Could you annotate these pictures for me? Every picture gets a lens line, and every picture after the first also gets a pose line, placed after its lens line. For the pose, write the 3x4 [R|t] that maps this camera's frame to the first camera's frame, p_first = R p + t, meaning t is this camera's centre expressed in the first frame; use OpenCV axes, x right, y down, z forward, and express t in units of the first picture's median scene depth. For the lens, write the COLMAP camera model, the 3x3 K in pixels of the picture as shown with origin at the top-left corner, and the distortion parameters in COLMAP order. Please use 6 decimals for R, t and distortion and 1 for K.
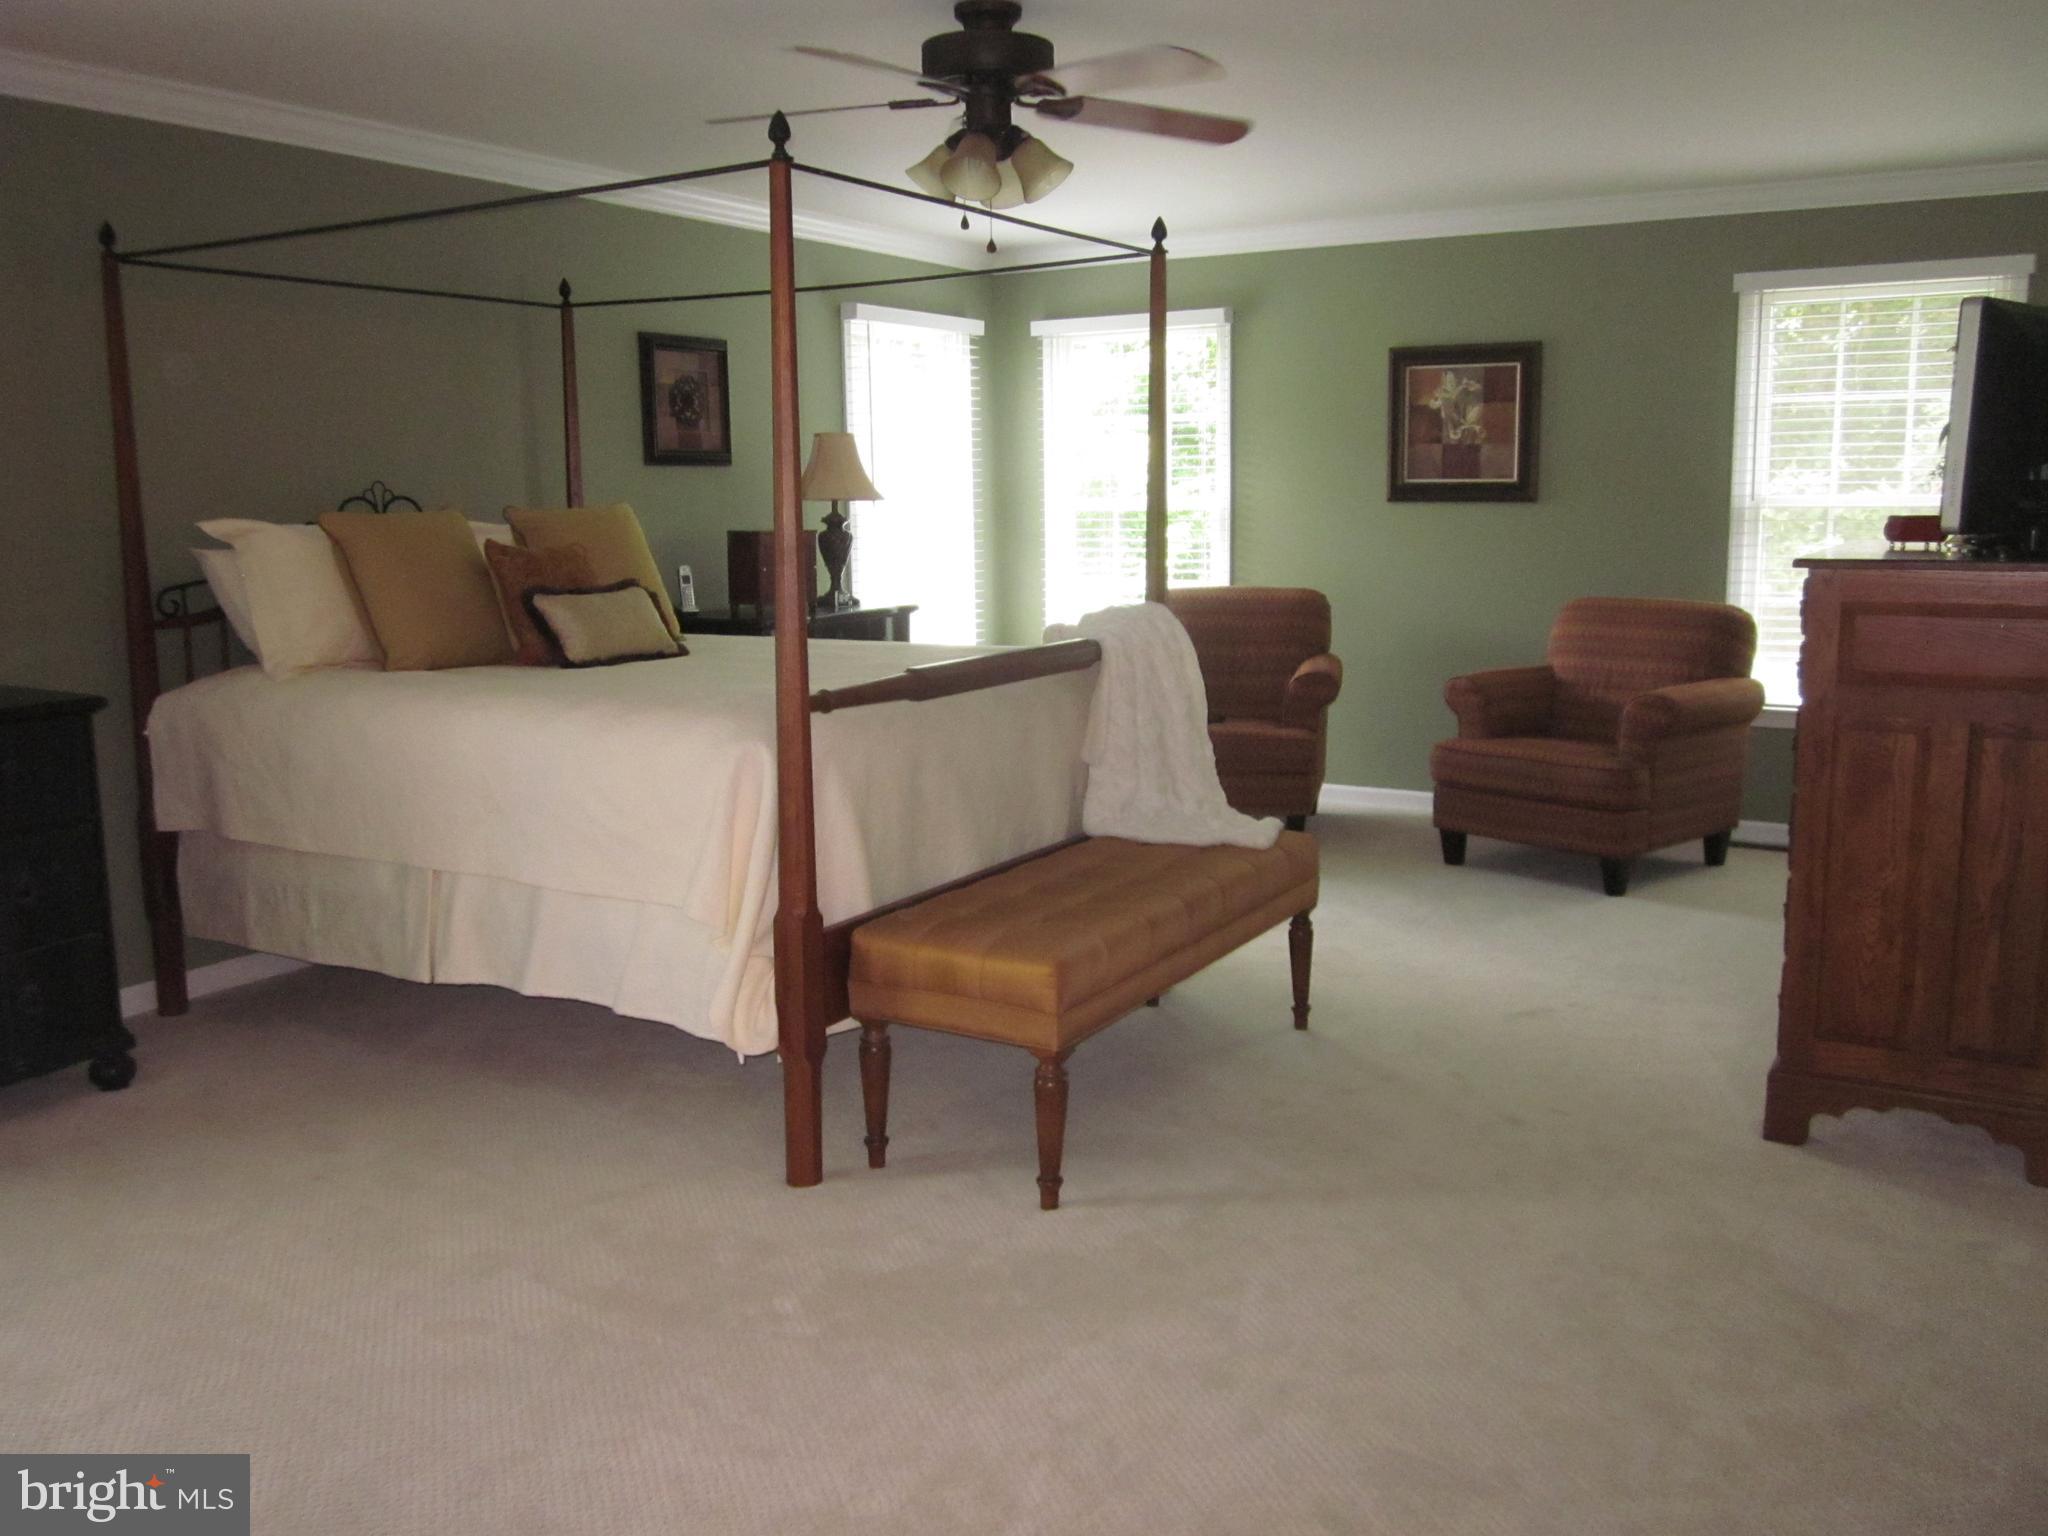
lens RADIAL K [[1704.1, 0, 1028.0], [0, 1704.1, 763.4], [0, 0, 1]] dist [-0.041822, 0.001006]
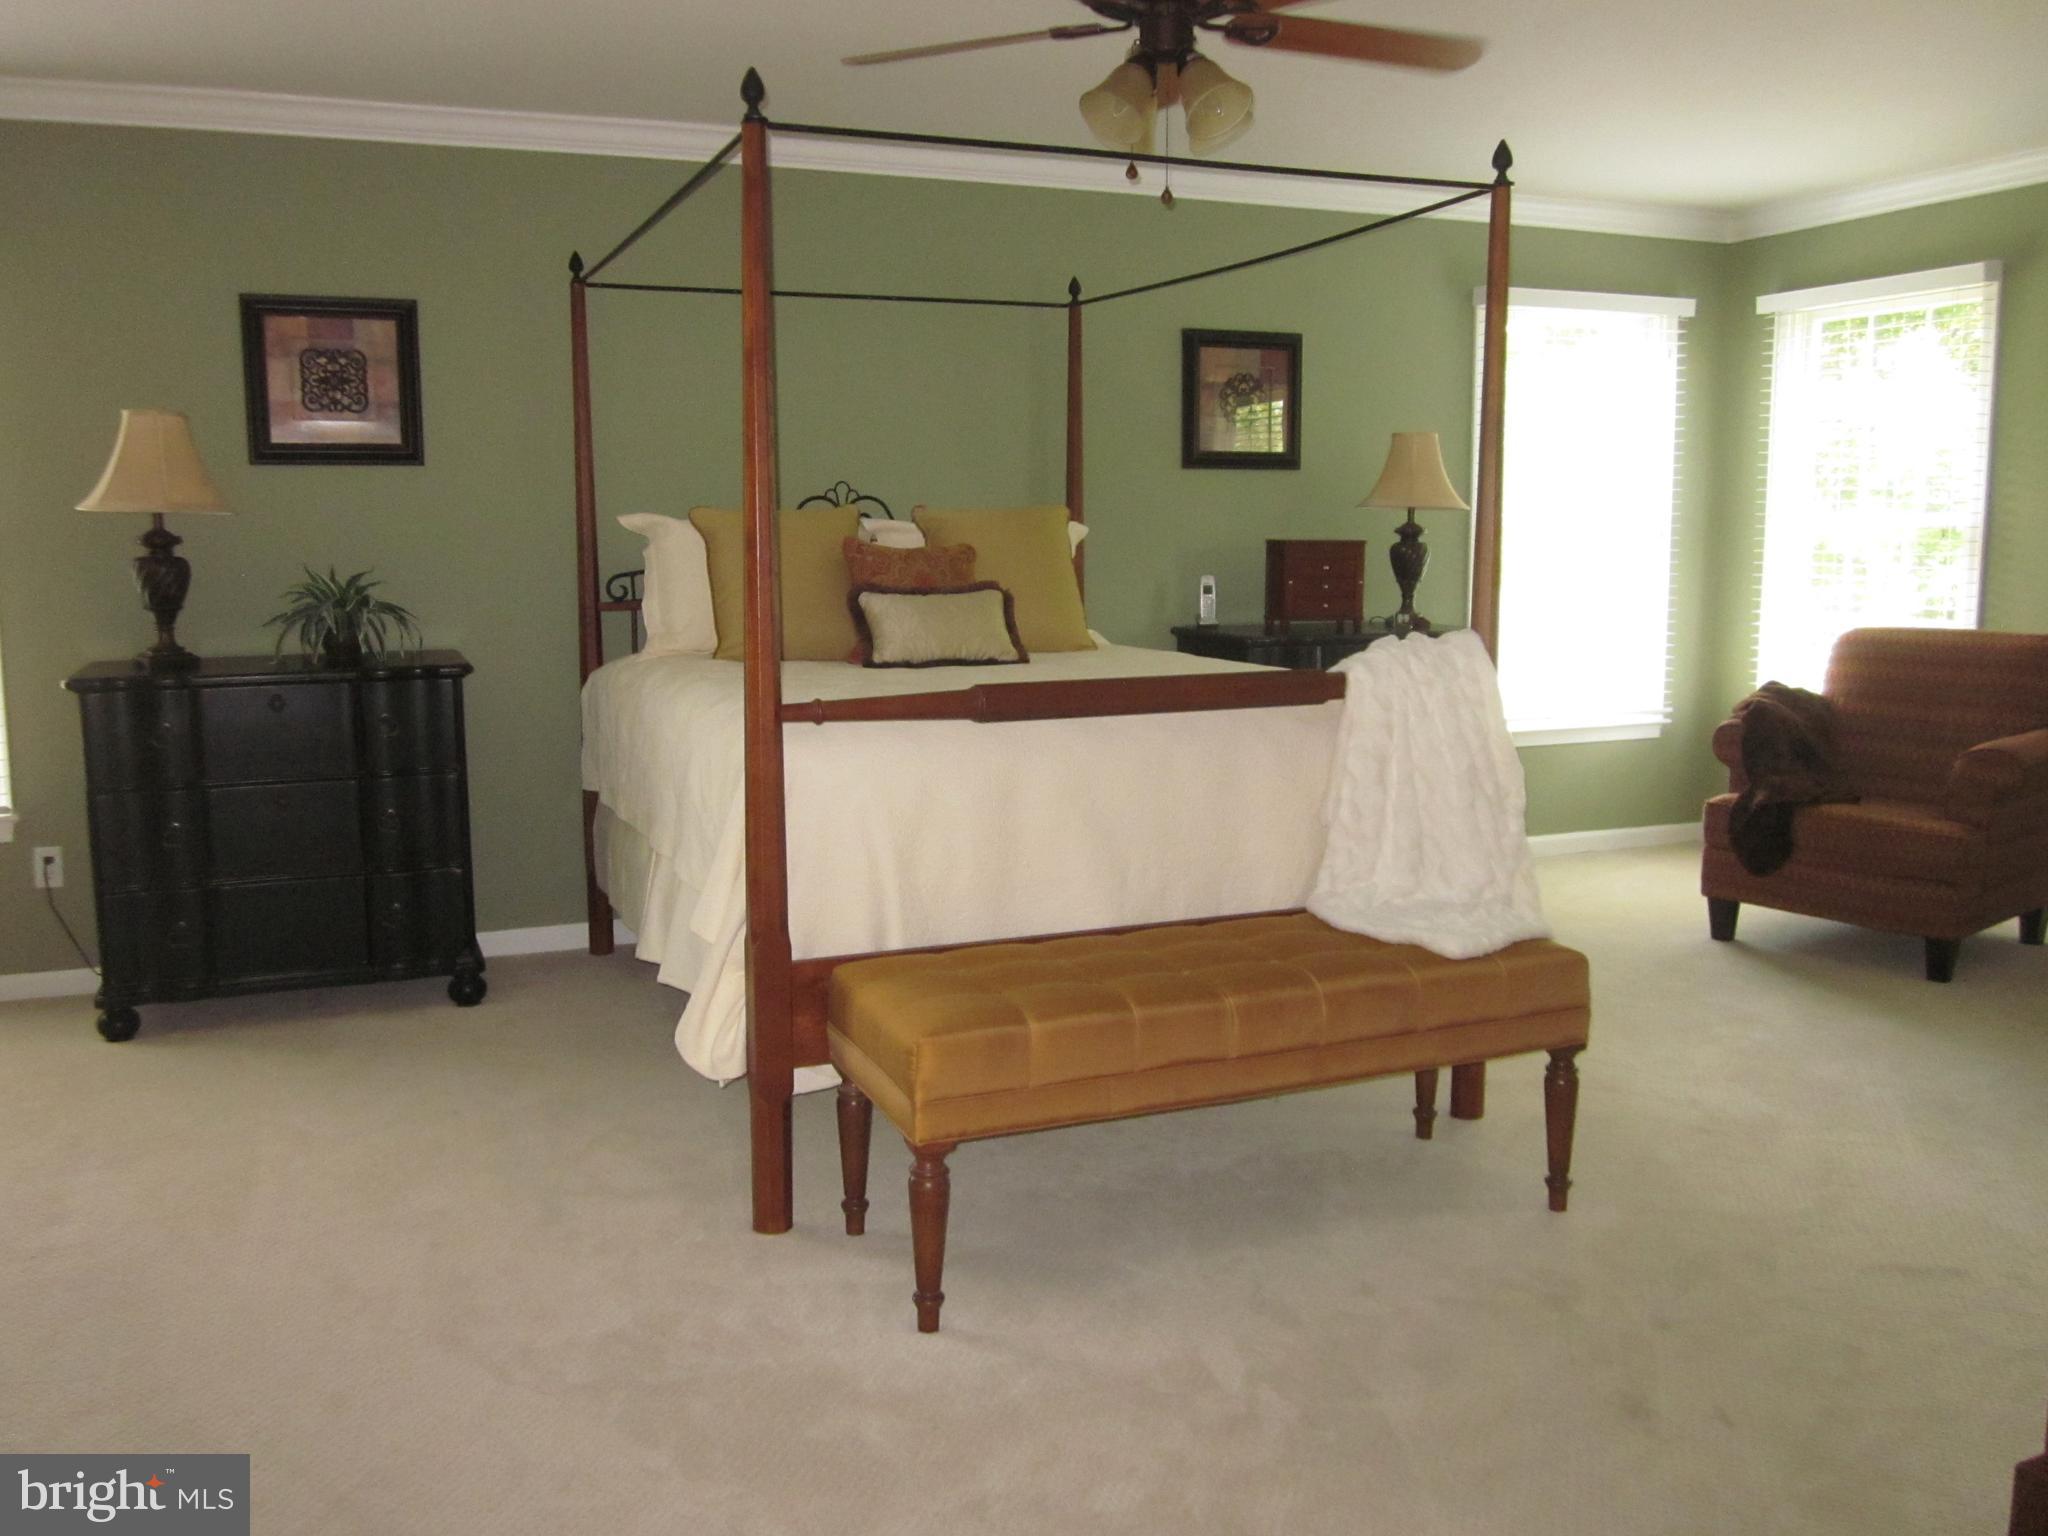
lens RADIAL K [[1704.1, 0, 1024.4], [0, 1704.1, 774.8], [0, 0, 1]] dist [-0.041822, 0.001006]
pose [[0.801915, 0.097496, -0.589430, 0.389096], [-0.100559, 0.994546, 0.027696, -0.030283], [0.588915, 0.037062, 0.807345, 0.252262]]
